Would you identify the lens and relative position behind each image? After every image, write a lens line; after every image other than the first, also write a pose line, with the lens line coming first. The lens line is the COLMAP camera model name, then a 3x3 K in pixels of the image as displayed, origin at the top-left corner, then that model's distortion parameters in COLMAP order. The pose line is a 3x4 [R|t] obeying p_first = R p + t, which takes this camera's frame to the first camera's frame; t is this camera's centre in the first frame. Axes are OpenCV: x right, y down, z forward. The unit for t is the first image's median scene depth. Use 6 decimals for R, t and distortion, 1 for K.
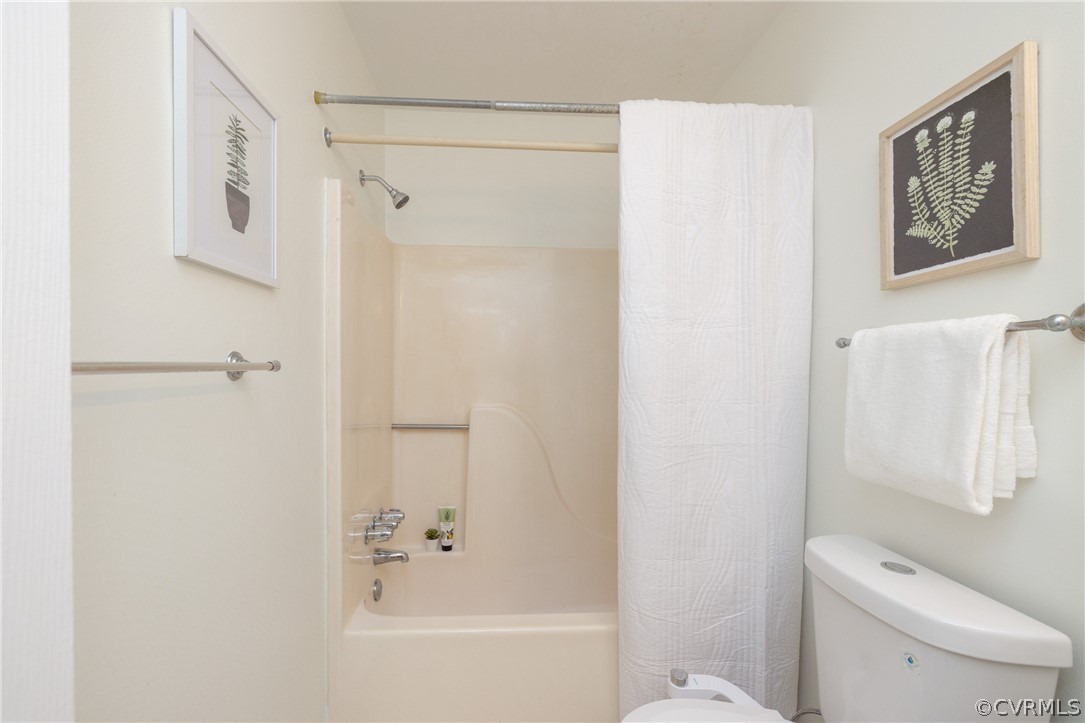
lens RADIAL K [[466.0, 0, 507.0], [0, 466.0, 376.9], [0, 0, 1]] dist [-0.004994, 0.001400]
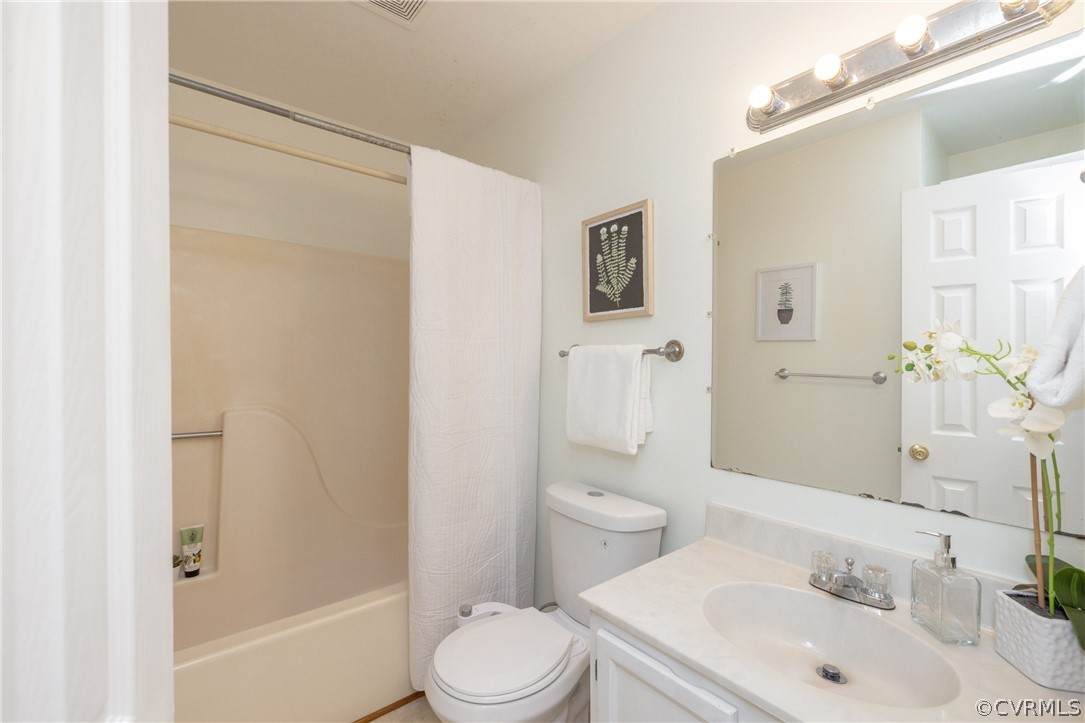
lens RADIAL K [[466.0, 0, 534.4], [0, 466.0, 370.4], [0, 0, 1]] dist [-0.004994, 0.001400]
pose [[0.804883, -0.011510, 0.593322, -0.224070], [0.006710, 0.999924, 0.010295, -0.032636], [-0.593396, -0.004305, 0.804899, -0.144841]]
